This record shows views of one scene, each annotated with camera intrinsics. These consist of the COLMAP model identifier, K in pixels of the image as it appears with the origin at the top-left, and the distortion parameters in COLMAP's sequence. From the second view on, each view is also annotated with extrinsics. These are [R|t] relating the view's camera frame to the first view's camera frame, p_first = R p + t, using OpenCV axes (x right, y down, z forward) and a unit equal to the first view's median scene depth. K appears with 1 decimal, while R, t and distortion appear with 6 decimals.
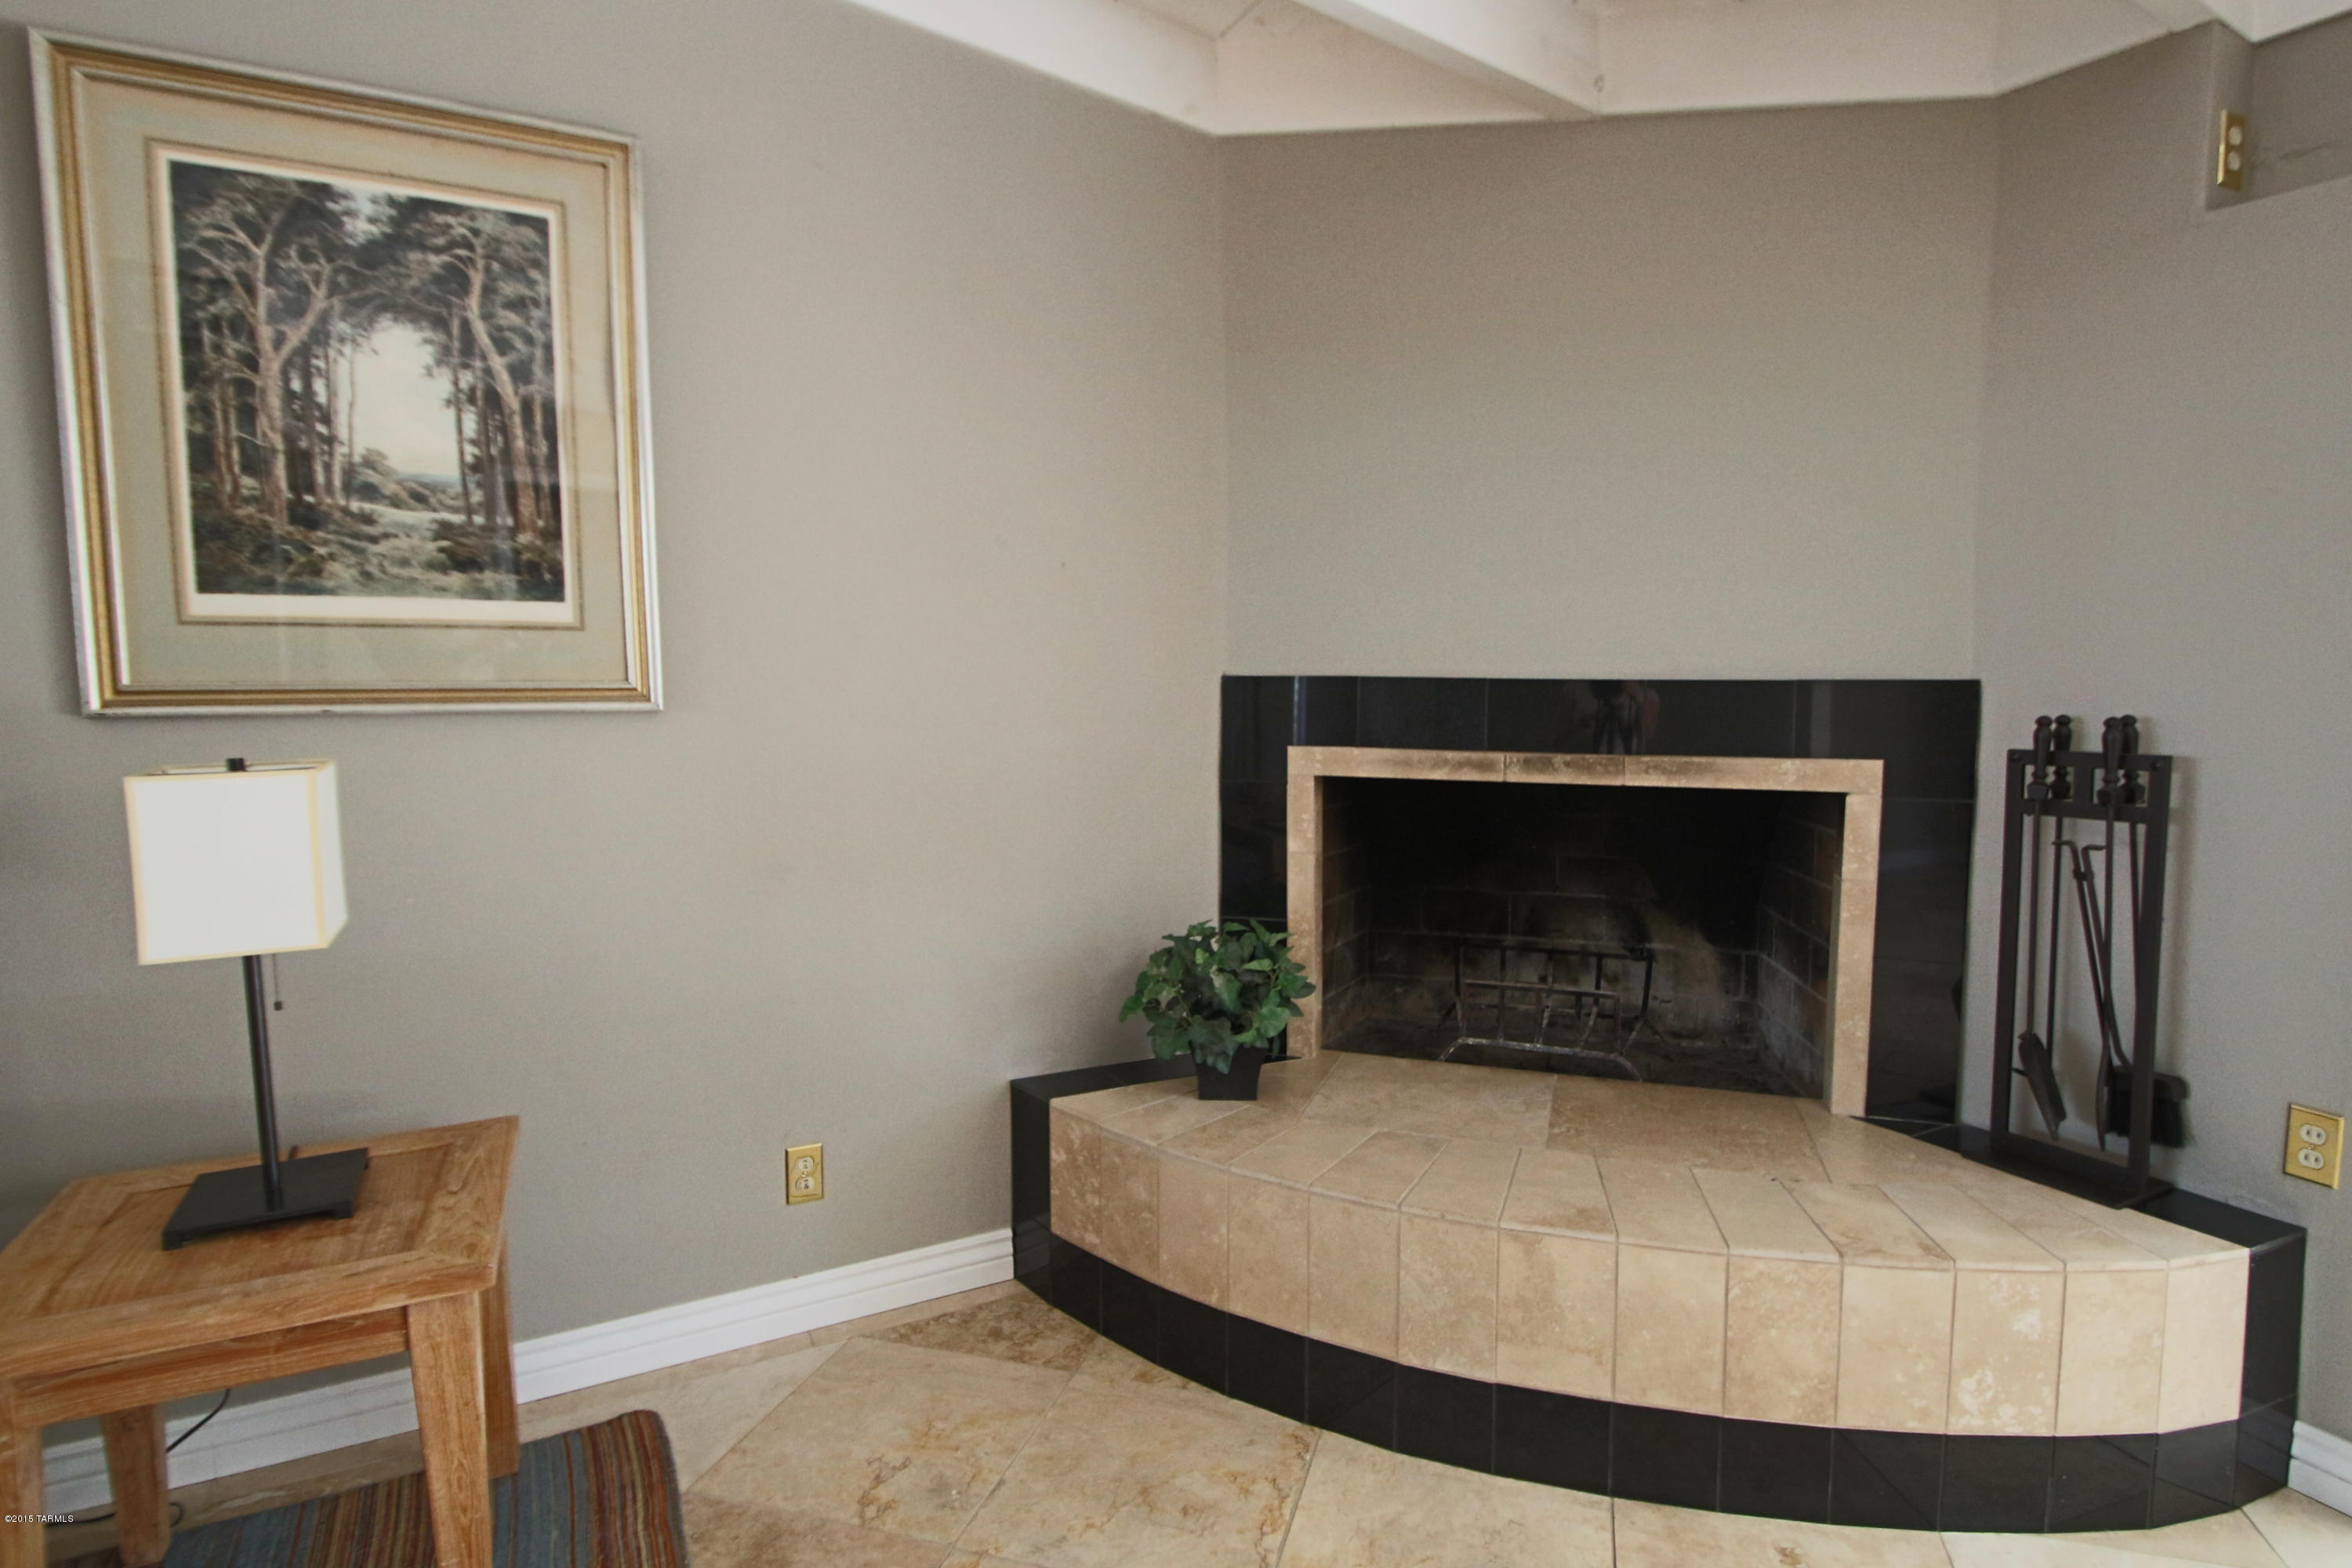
lens RADIAL K [[1217.4, 0, 1214.5], [0, 1217.4, 781.2], [0, 0, 1]] dist [0.014273, -0.018074]
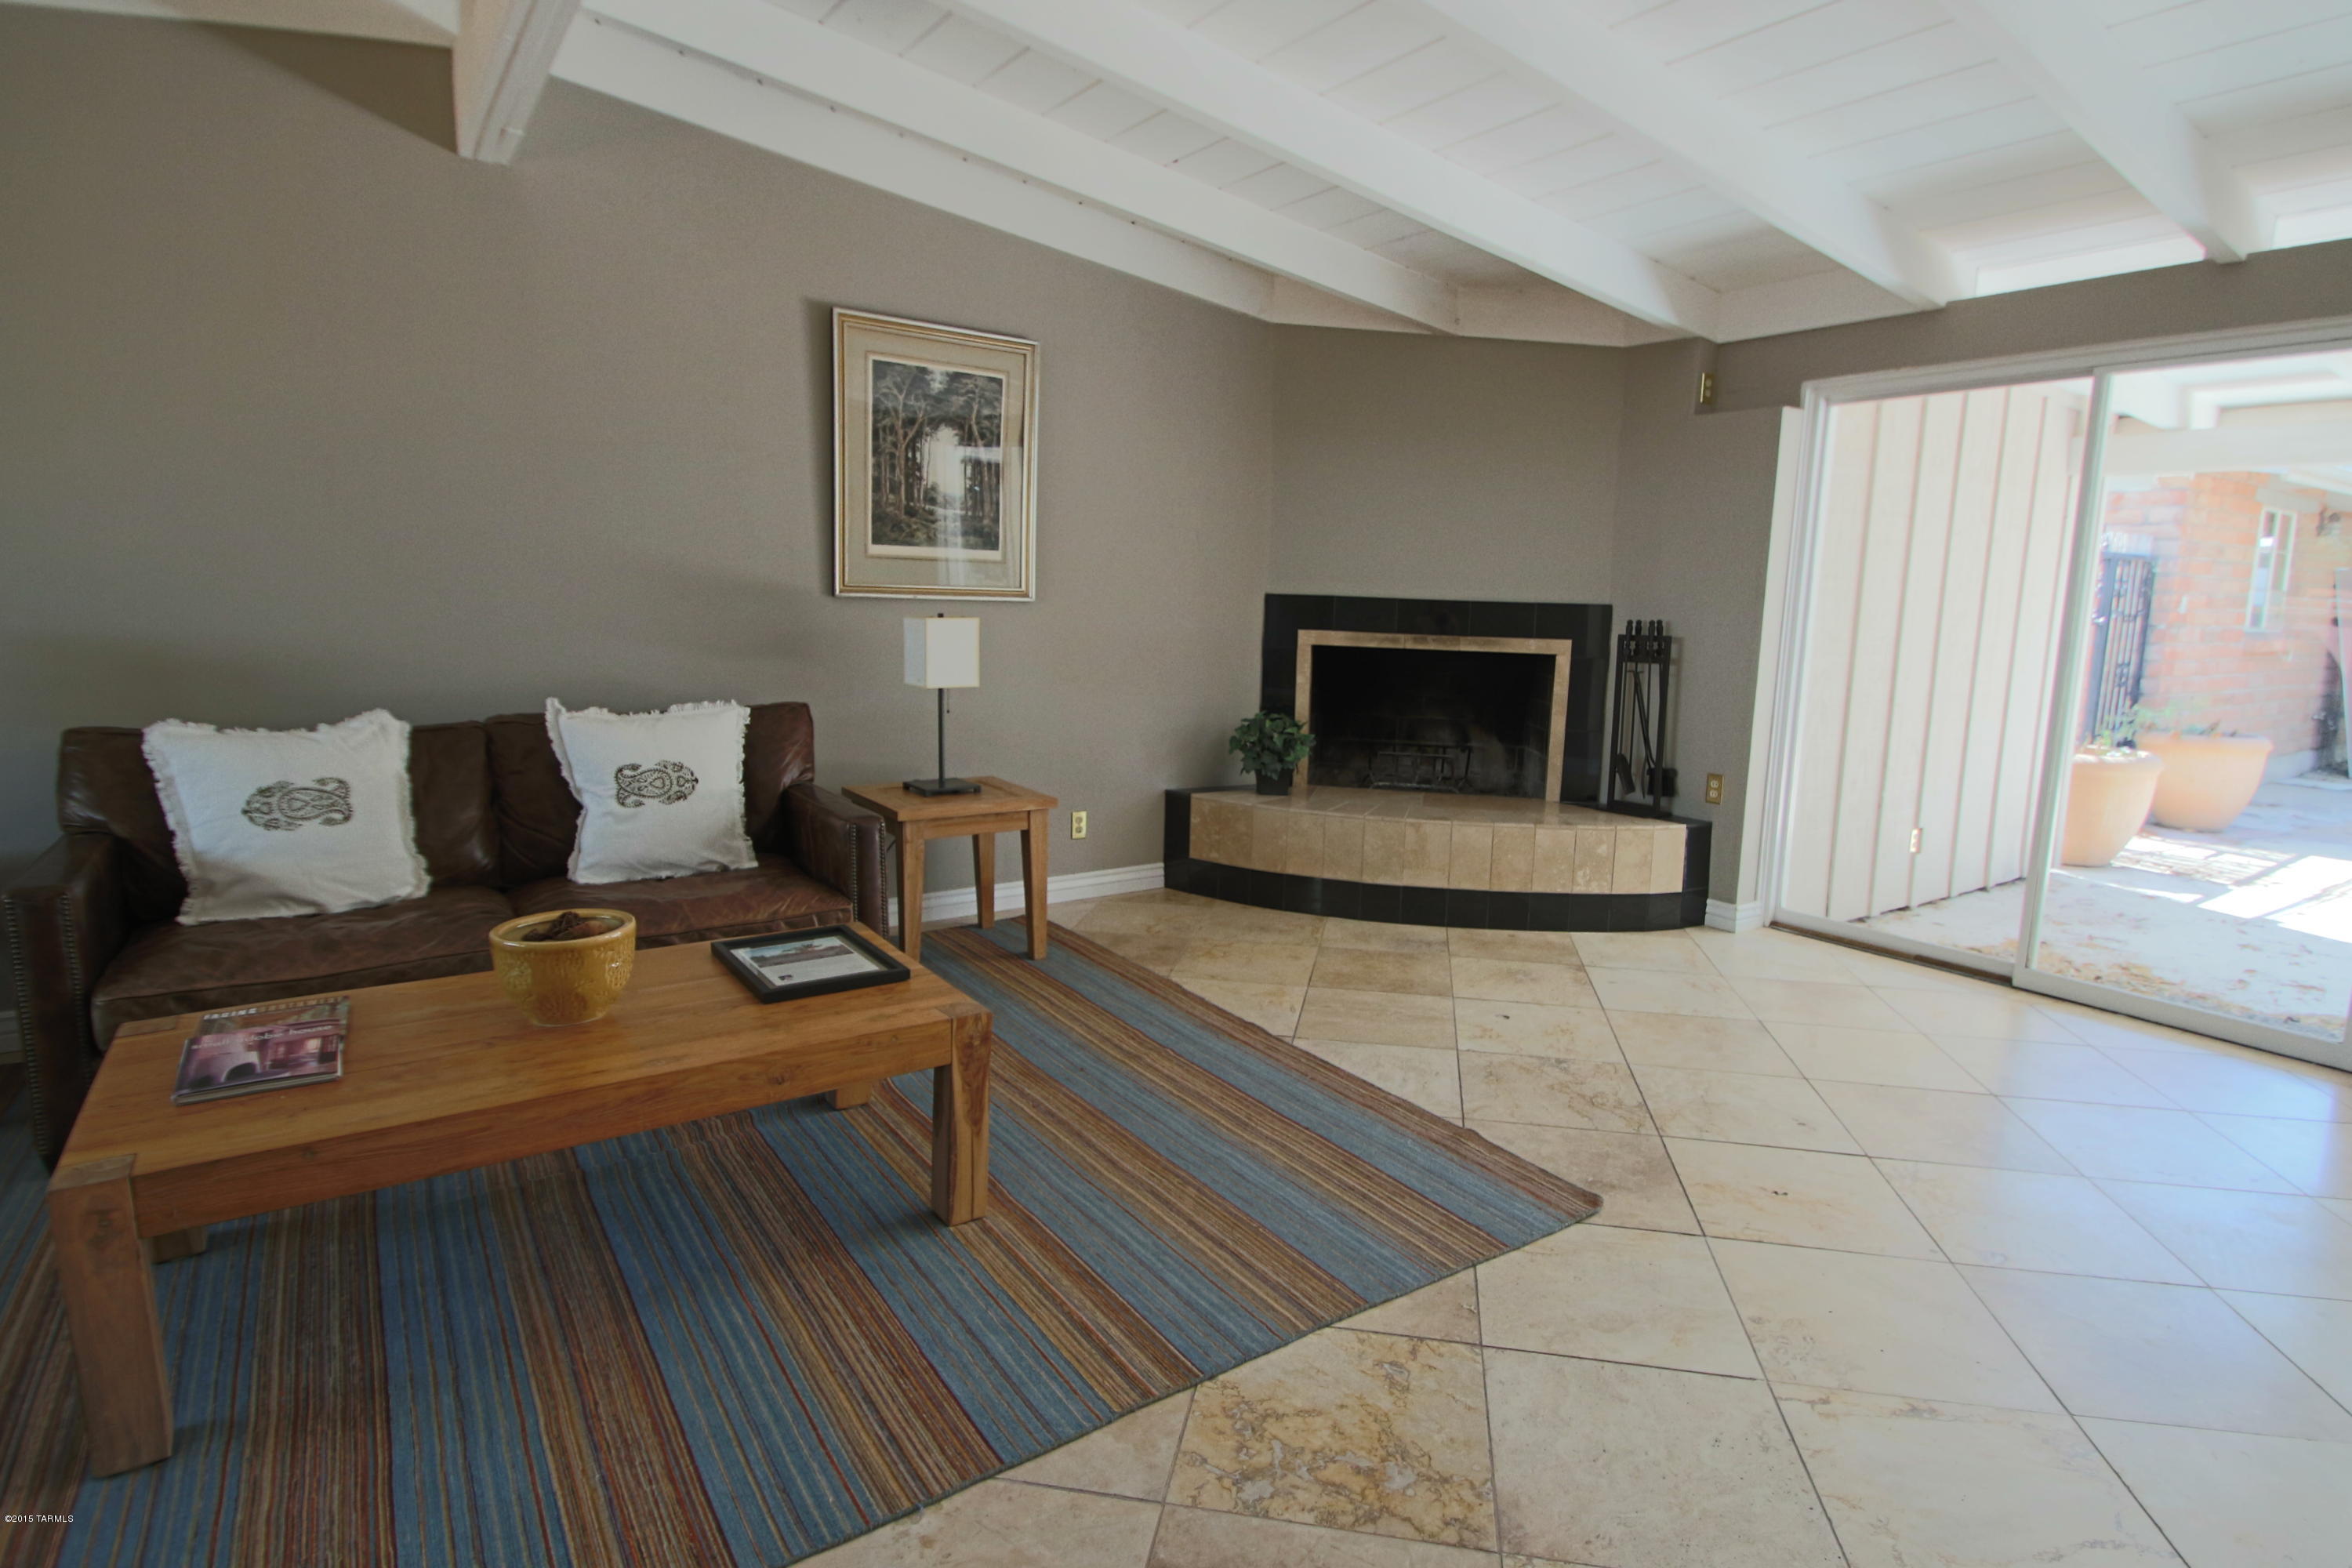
lens RADIAL K [[1217.4, 0, 1214.5], [0, 1217.4, 781.2], [0, 0, 1]] dist [0.014273, -0.018074]
pose [[0.991779, 0.008586, 0.127675, -0.433778], [-0.016119, 0.998181, 0.058086, 0.138361], [-0.126945, -0.059667, 0.990114, -1.293896]]
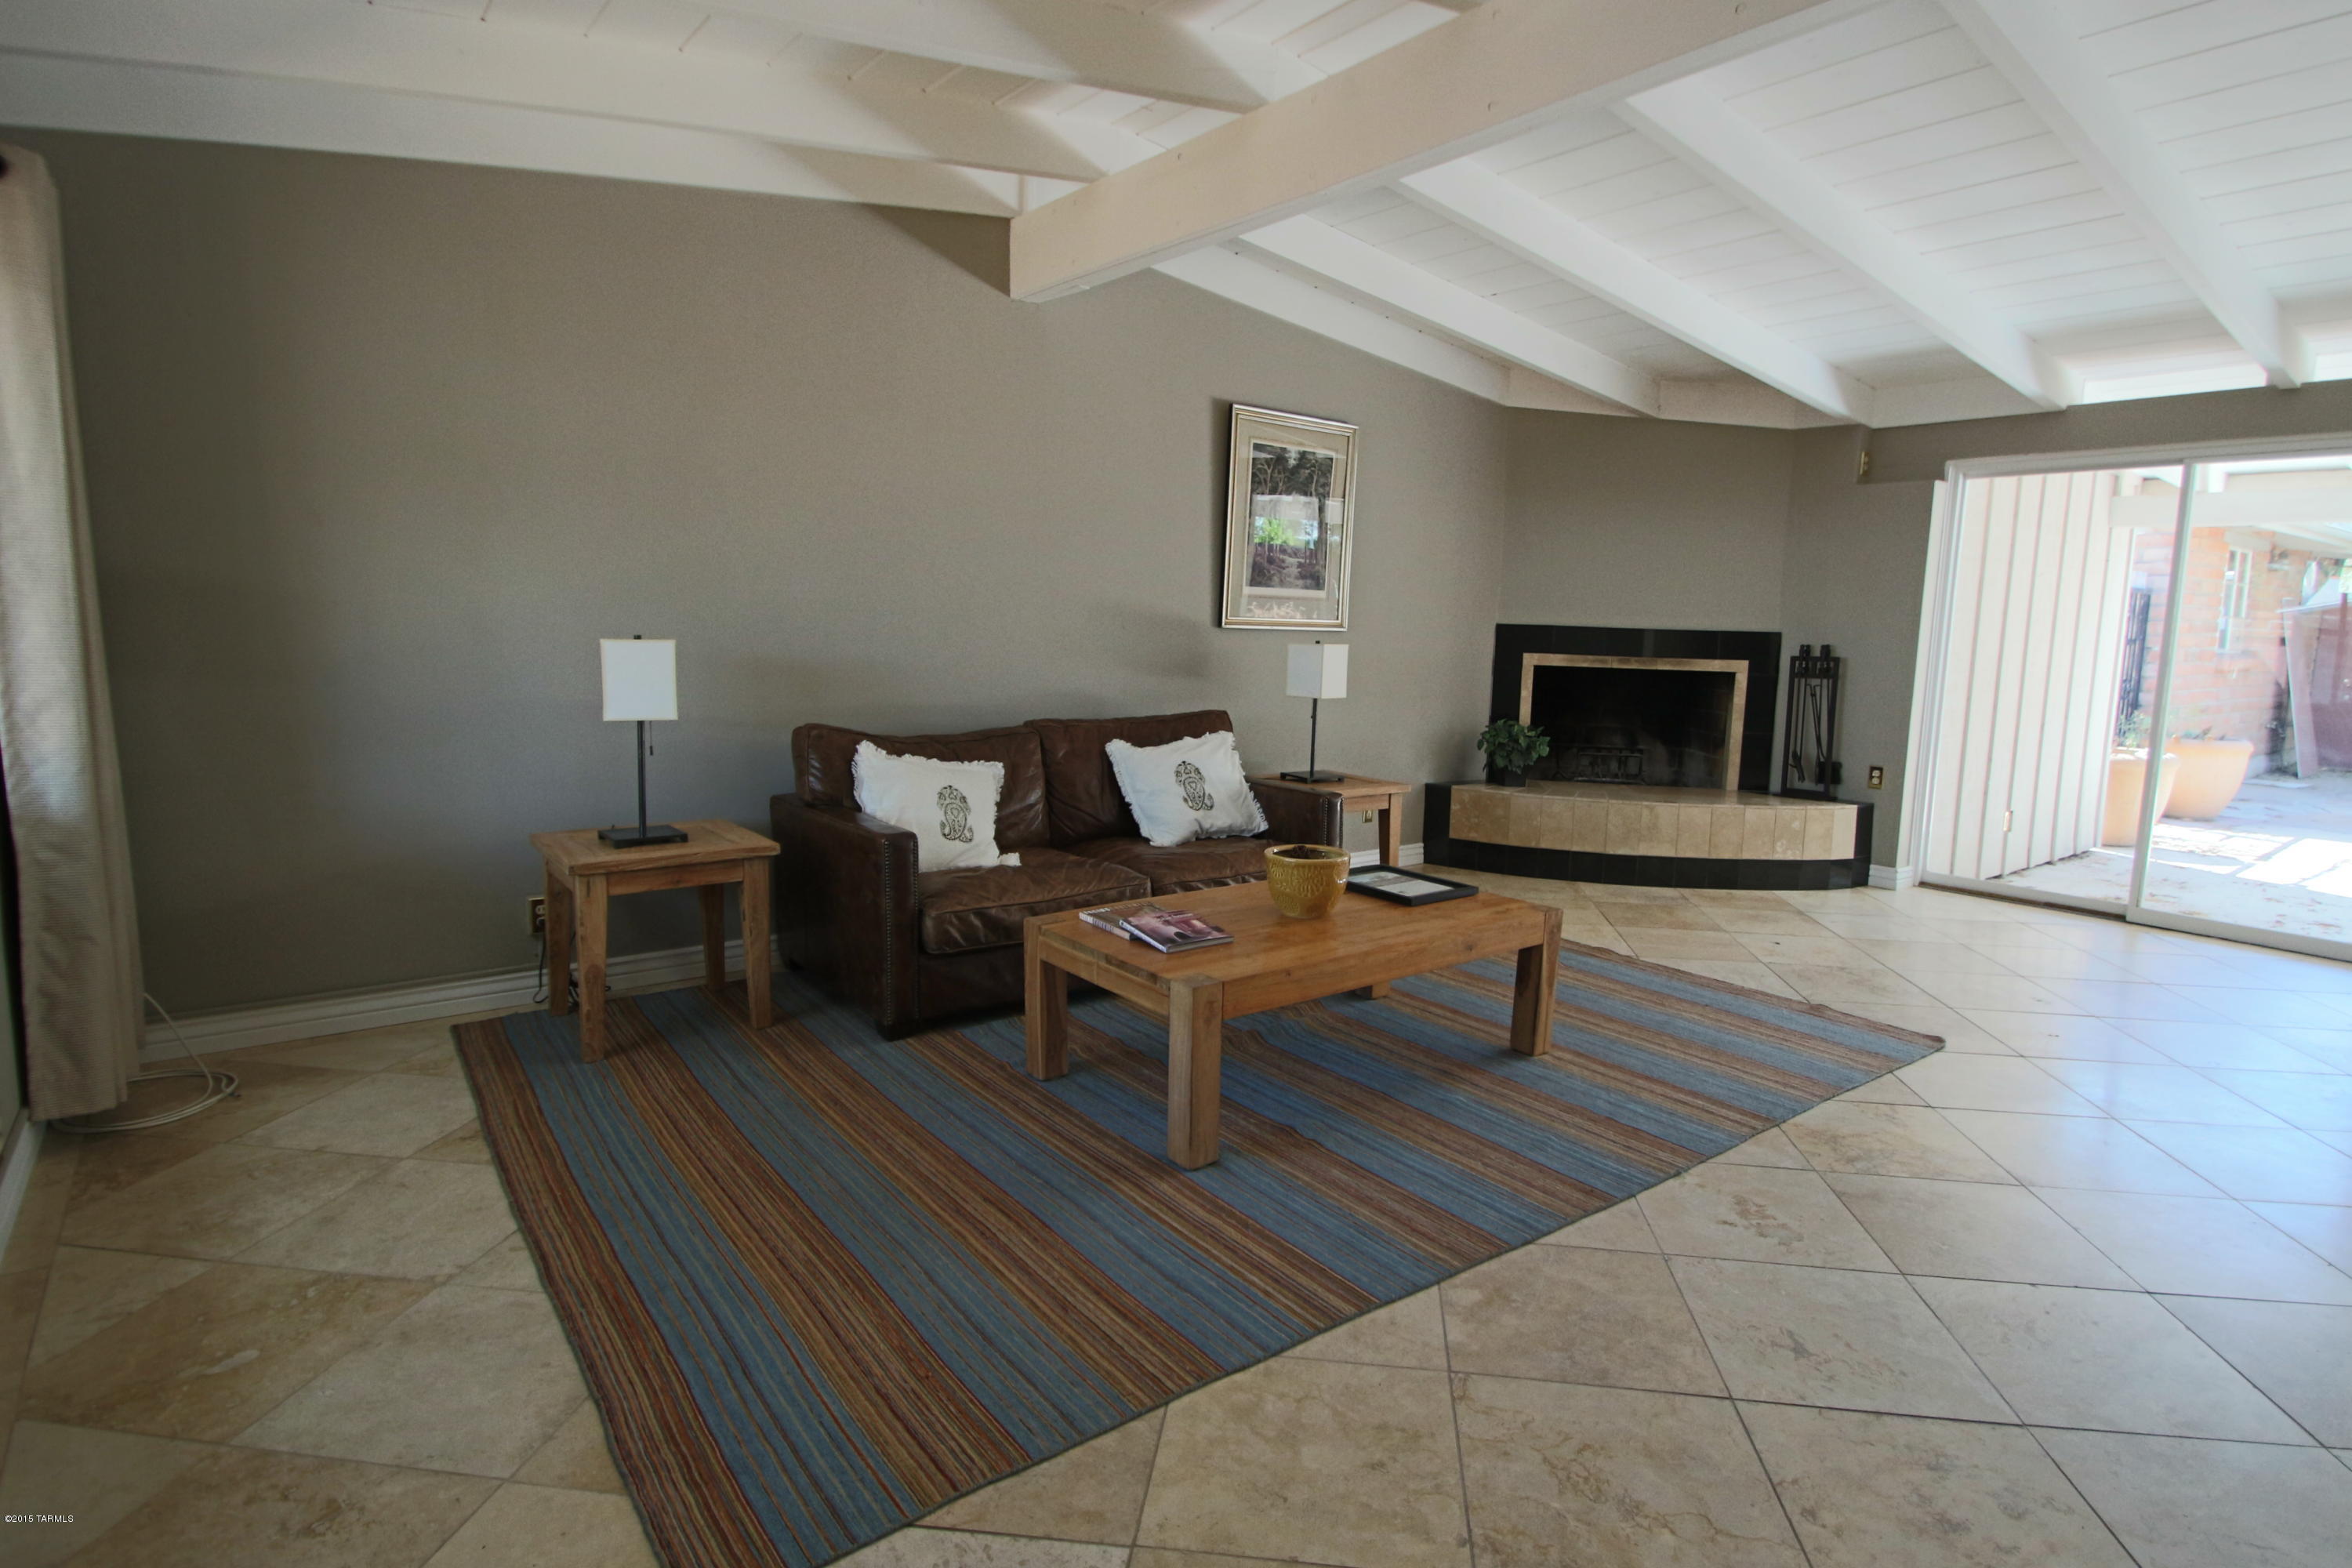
lens RADIAL K [[1217.4, 0, 1214.5], [0, 1217.4, 781.2], [0, 0, 1]] dist [0.014273, -0.018074]
pose [[0.984287, 0.003846, 0.176535, -1.296735], [-0.010973, 0.999163, 0.039415, 0.183728], [-0.176236, -0.040733, 0.983505, -1.741742]]
